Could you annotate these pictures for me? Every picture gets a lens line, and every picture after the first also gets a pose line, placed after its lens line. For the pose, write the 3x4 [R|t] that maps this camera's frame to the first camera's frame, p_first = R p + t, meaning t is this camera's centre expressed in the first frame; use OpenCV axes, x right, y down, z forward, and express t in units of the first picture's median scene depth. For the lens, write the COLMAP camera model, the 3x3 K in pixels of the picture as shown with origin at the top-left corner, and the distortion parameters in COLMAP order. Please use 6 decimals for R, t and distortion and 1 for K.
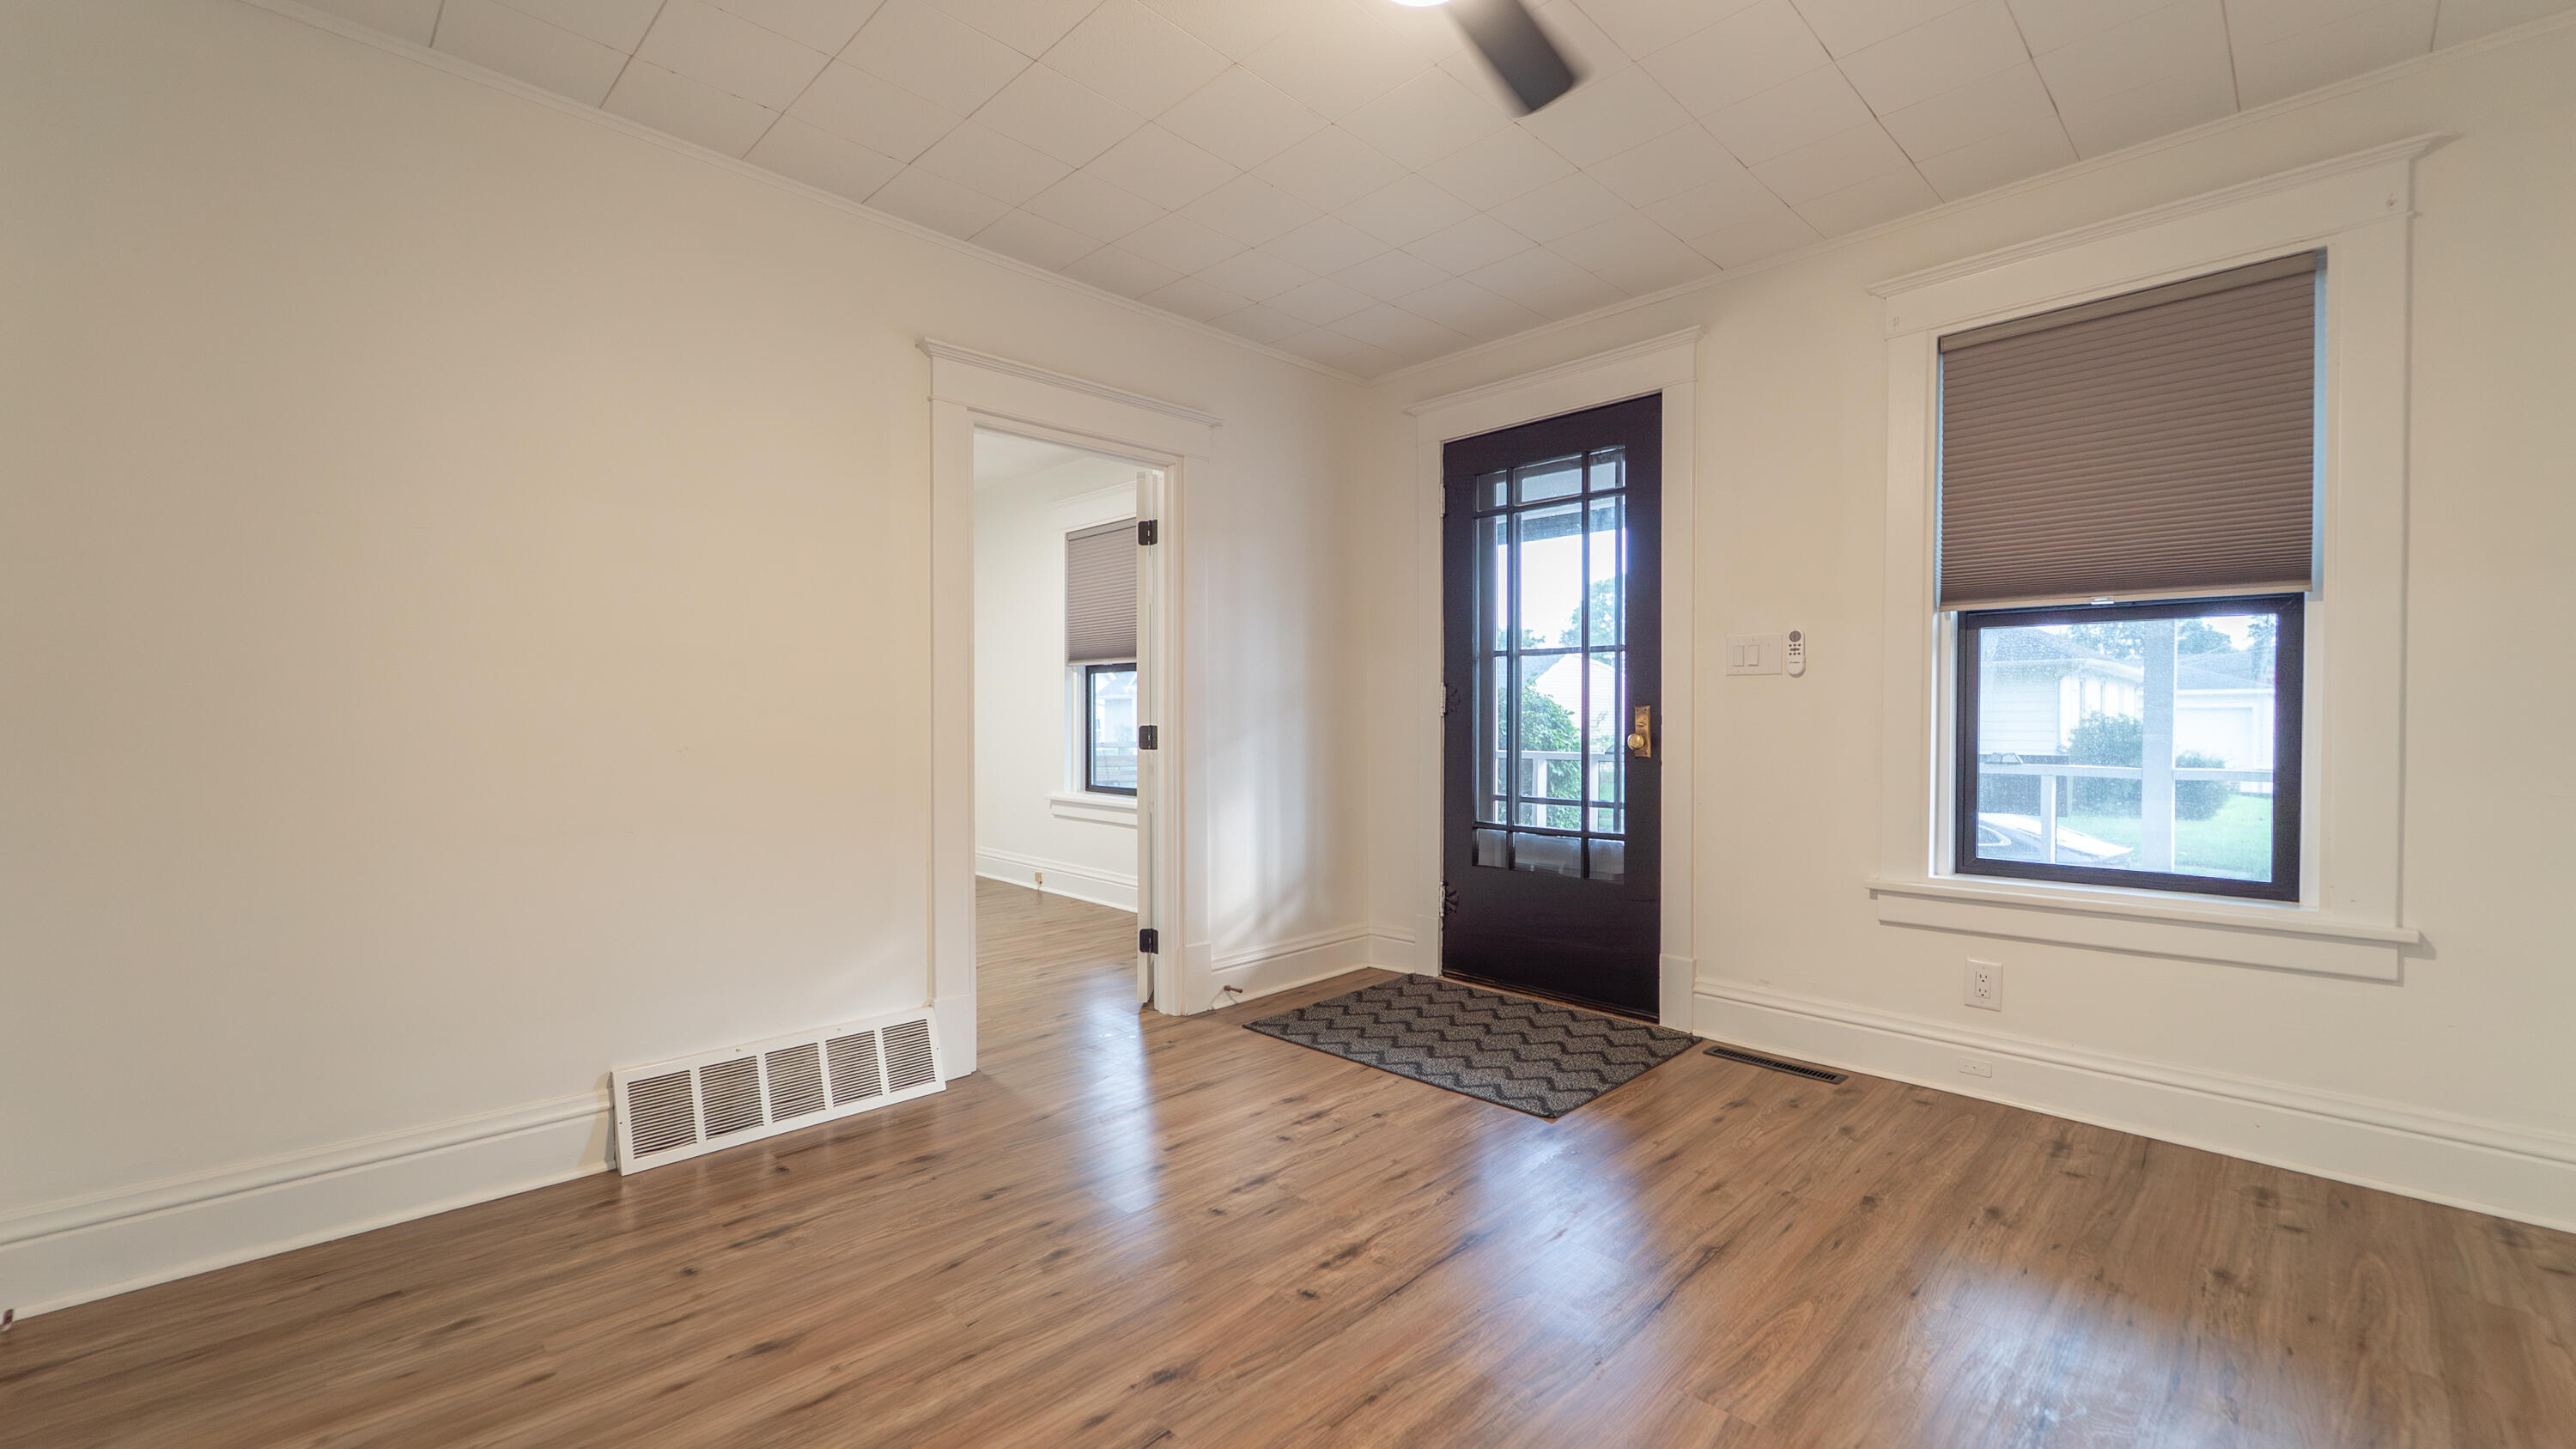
lens RADIAL K [[1032.3, 0, 1336.3], [0, 1032.3, 724.5], [0, 0, 1]] dist [-0.001138, -0.001198]
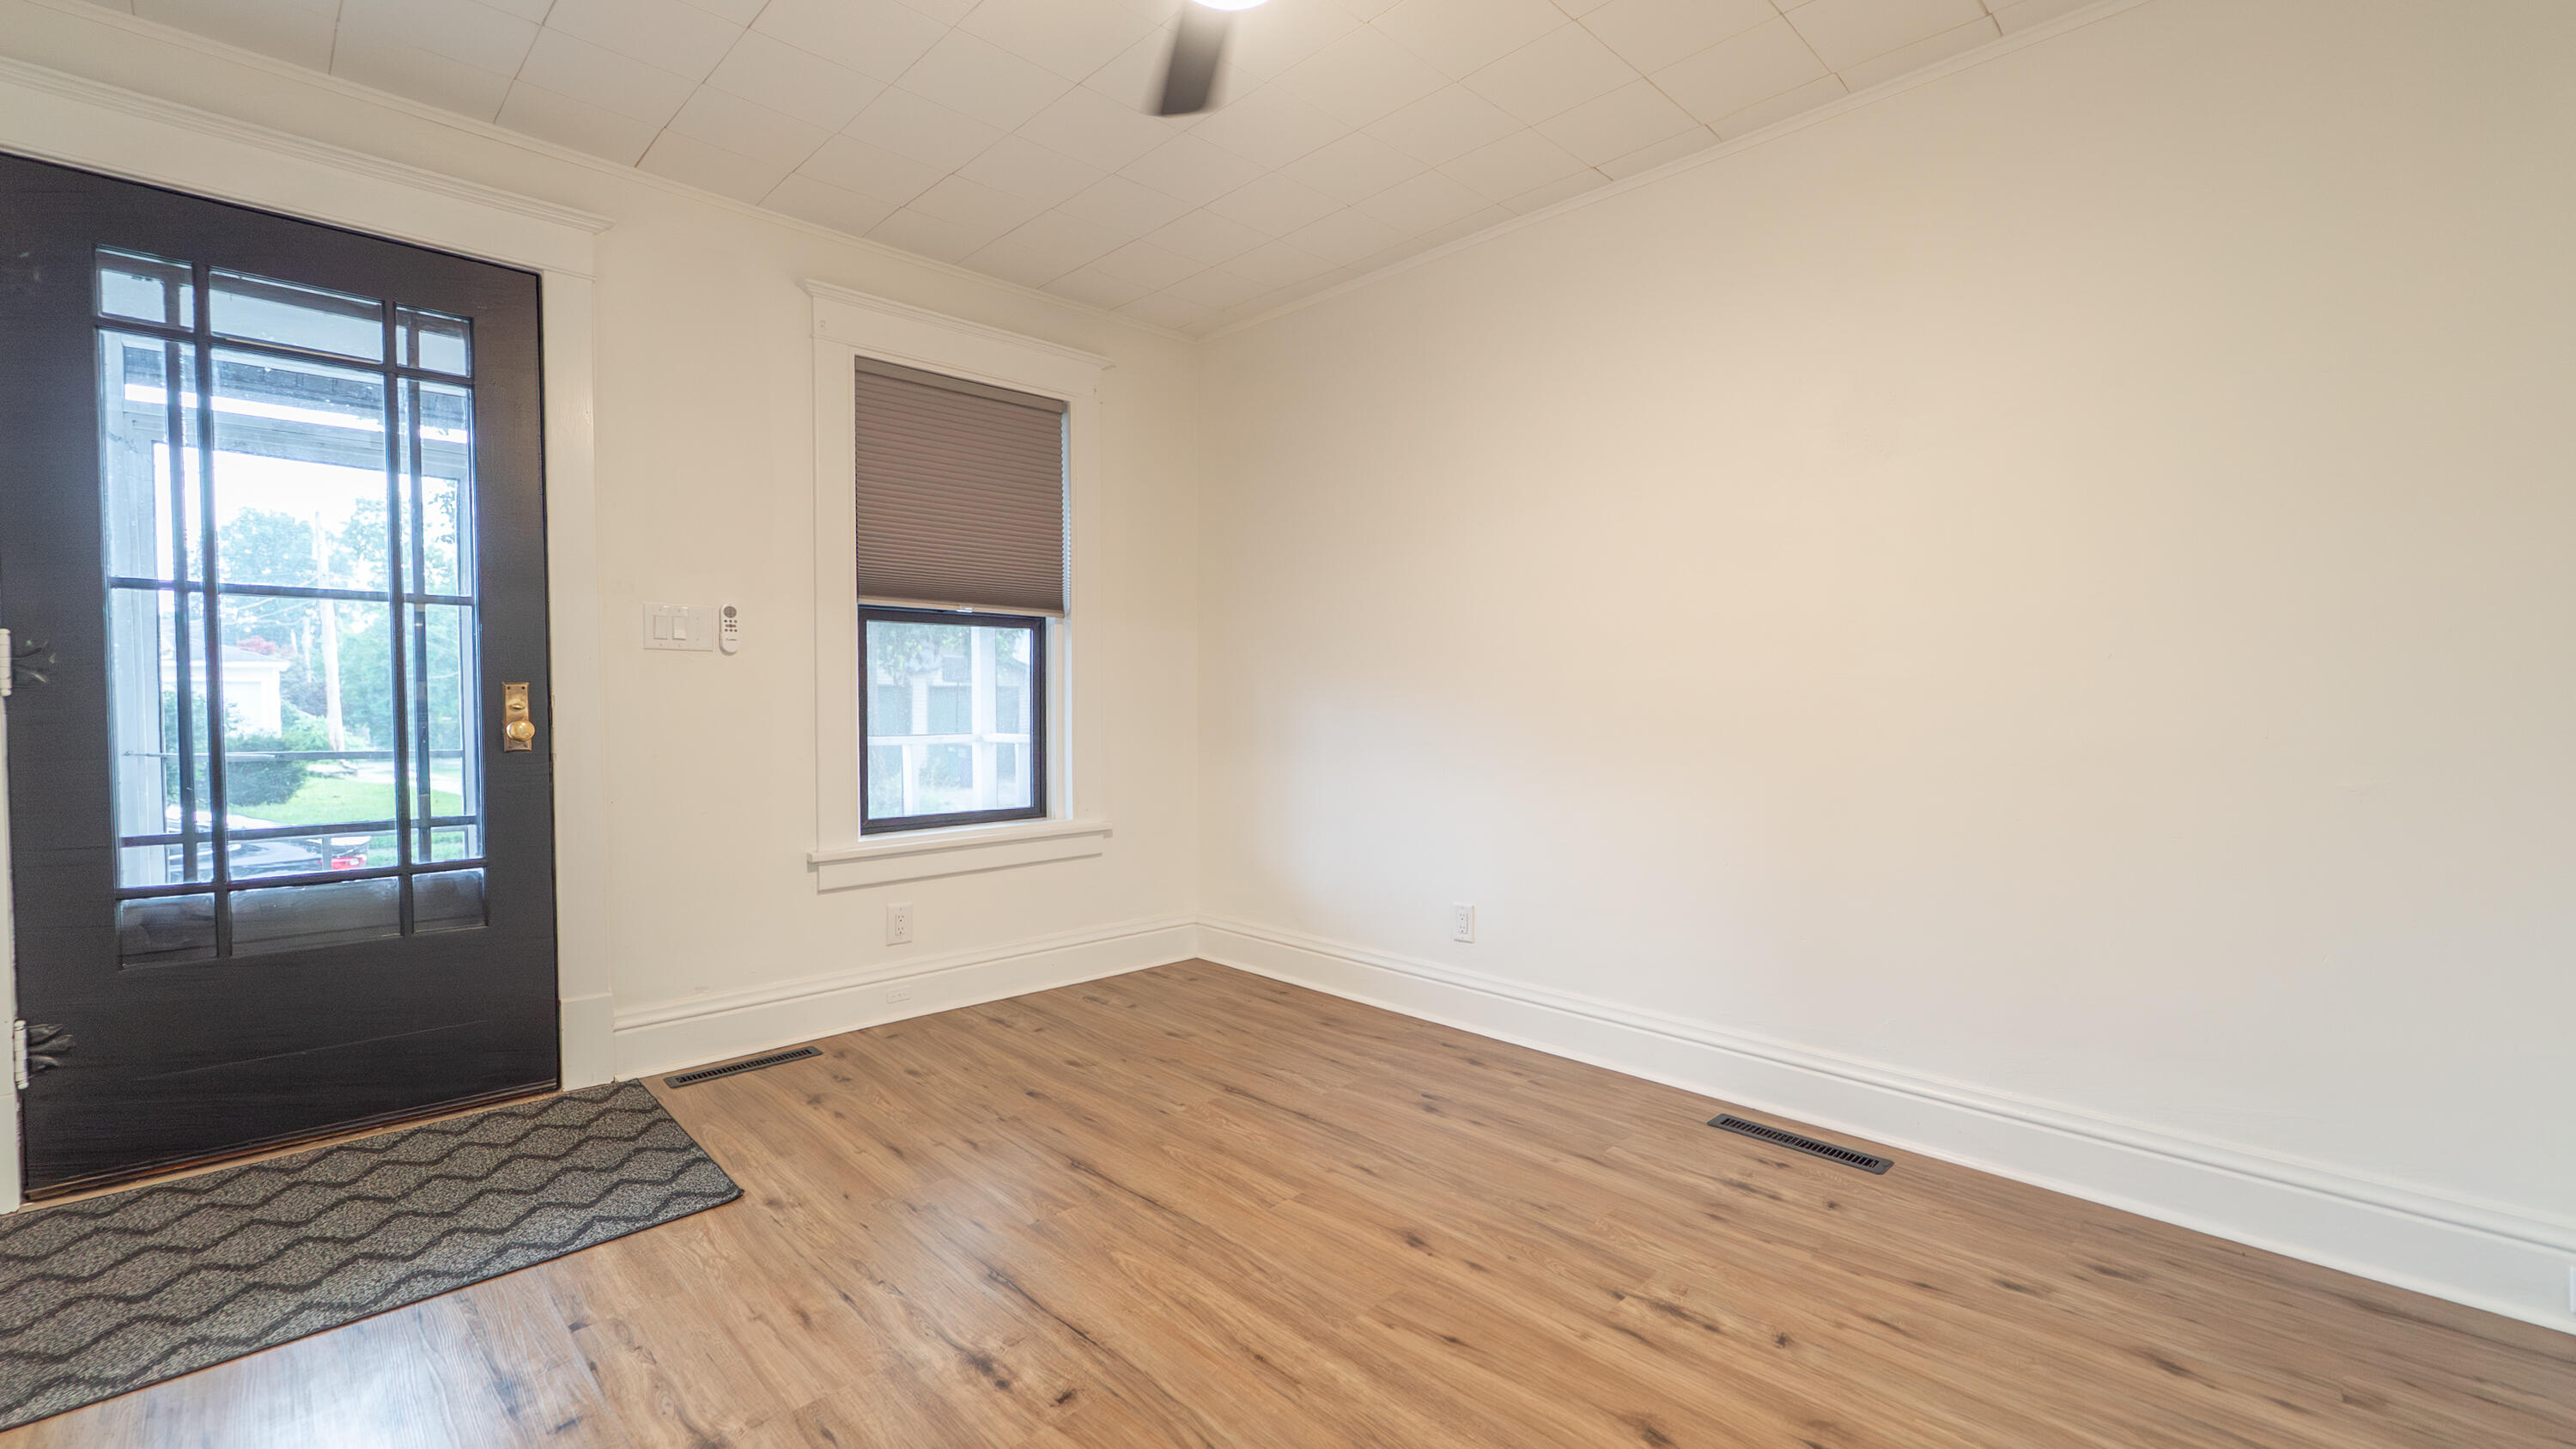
lens RADIAL K [[1032.3, 0, 1297.1], [0, 1032.3, 726.5], [0, 0, 1]] dist [-0.001138, -0.001198]
pose [[0.038245, -0.029220, 0.998841, -0.510034], [0.004559, 0.999567, 0.029067, -0.006347], [-0.999258, 0.003442, 0.038362, 0.477652]]
